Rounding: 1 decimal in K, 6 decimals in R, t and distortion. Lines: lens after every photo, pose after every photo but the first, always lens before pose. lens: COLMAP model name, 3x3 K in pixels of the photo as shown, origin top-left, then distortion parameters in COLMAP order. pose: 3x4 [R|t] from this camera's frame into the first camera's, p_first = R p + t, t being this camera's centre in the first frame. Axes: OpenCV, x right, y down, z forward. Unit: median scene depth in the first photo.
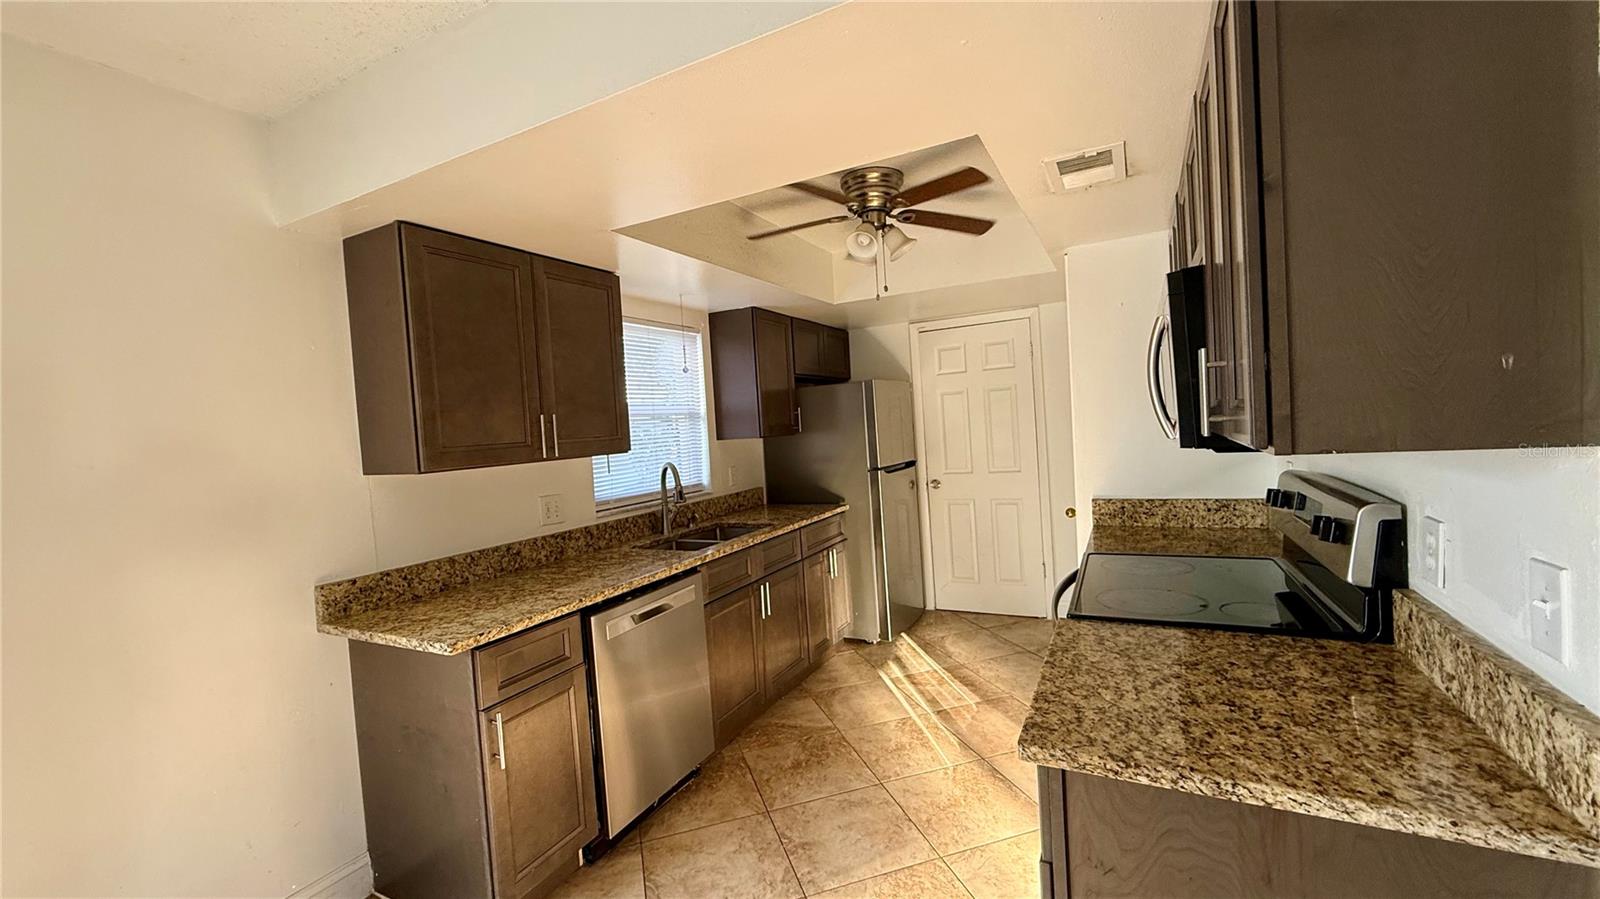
lens RADIAL K [[632.7, 0, 802.9], [0, 632.7, 447.0], [0, 0, 1]] dist [-0.001854, 0.000381]
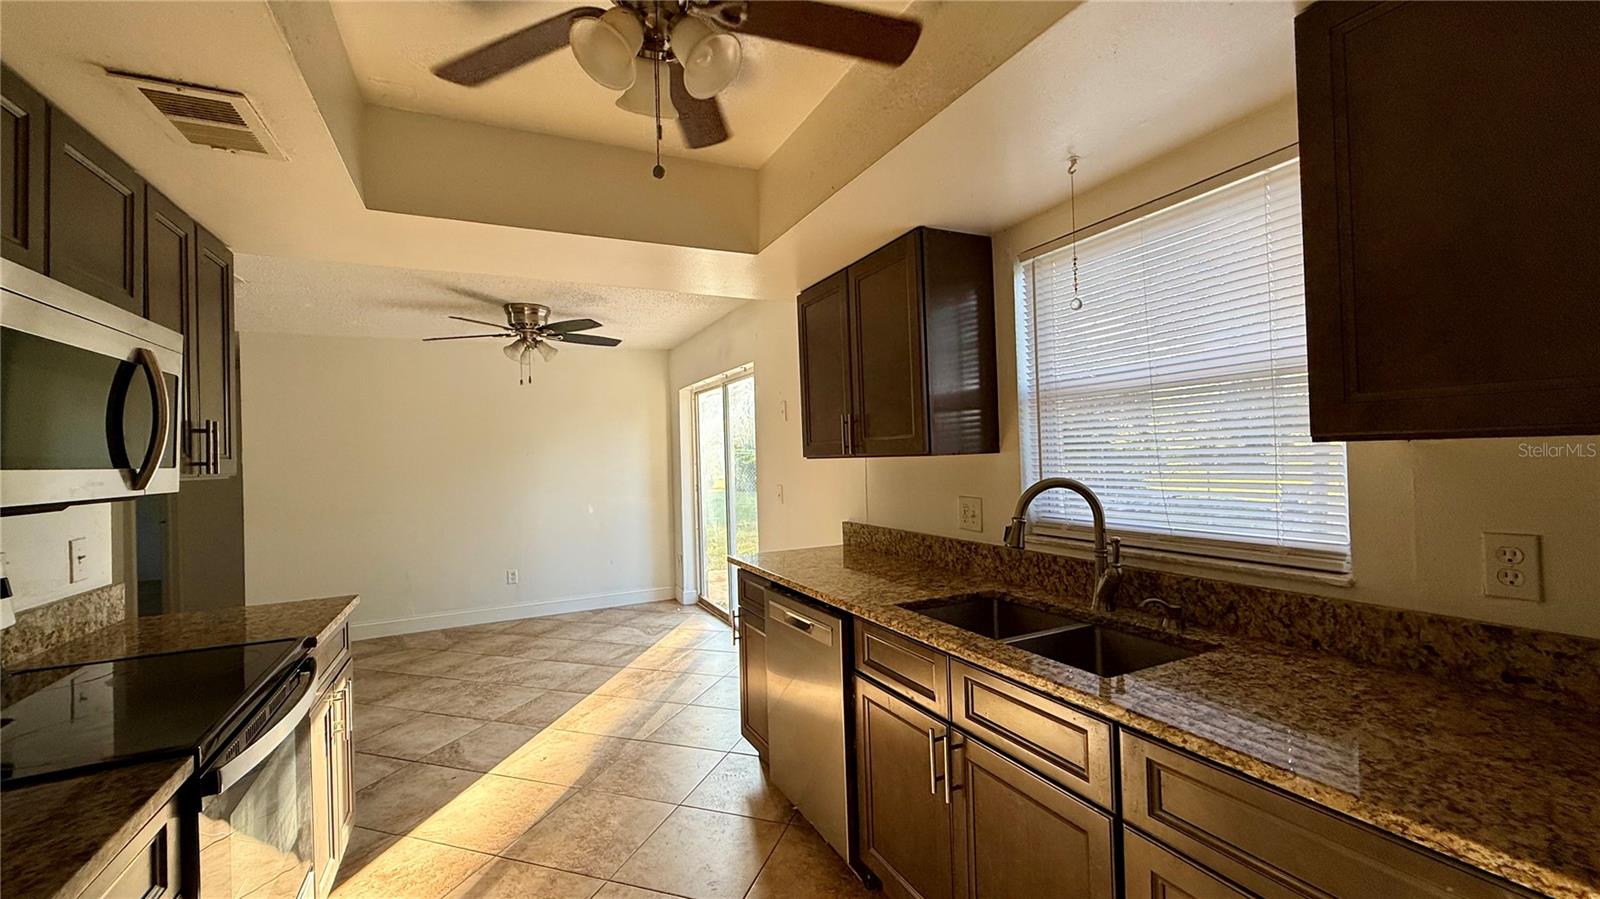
lens RADIAL K [[632.7, 0, 793.9], [0, 632.7, 445.0], [0, 0, 1]] dist [-0.001854, 0.000381]
pose [[-0.596176, 0.065932, -0.800142, 0.440928], [0.038199, 0.997823, 0.053760, -0.051393], [0.801944, 0.001486, -0.597397, 1.336360]]
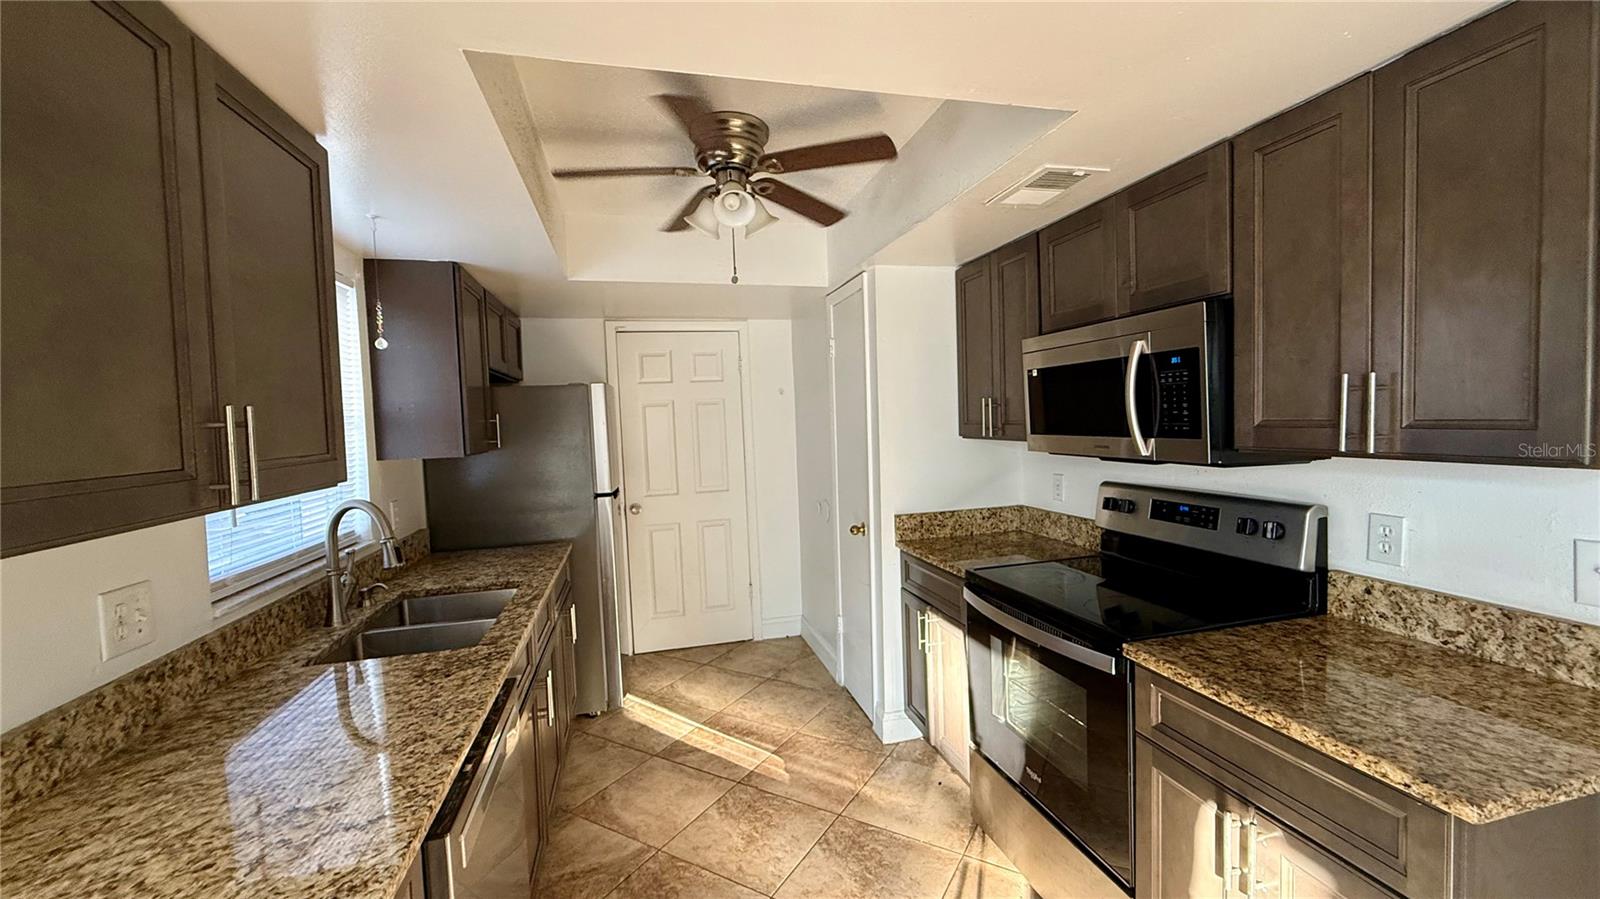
lens RADIAL K [[632.7, 0, 796.0], [0, 632.7, 452.4], [0, 0, 1]] dist [-0.001854, 0.000381]
pose [[0.747259, 0.000058, 0.664532, -0.343004], [0.013093, 0.999805, -0.014810, -0.005324], [-0.664403, 0.019767, 0.747113, 0.354552]]
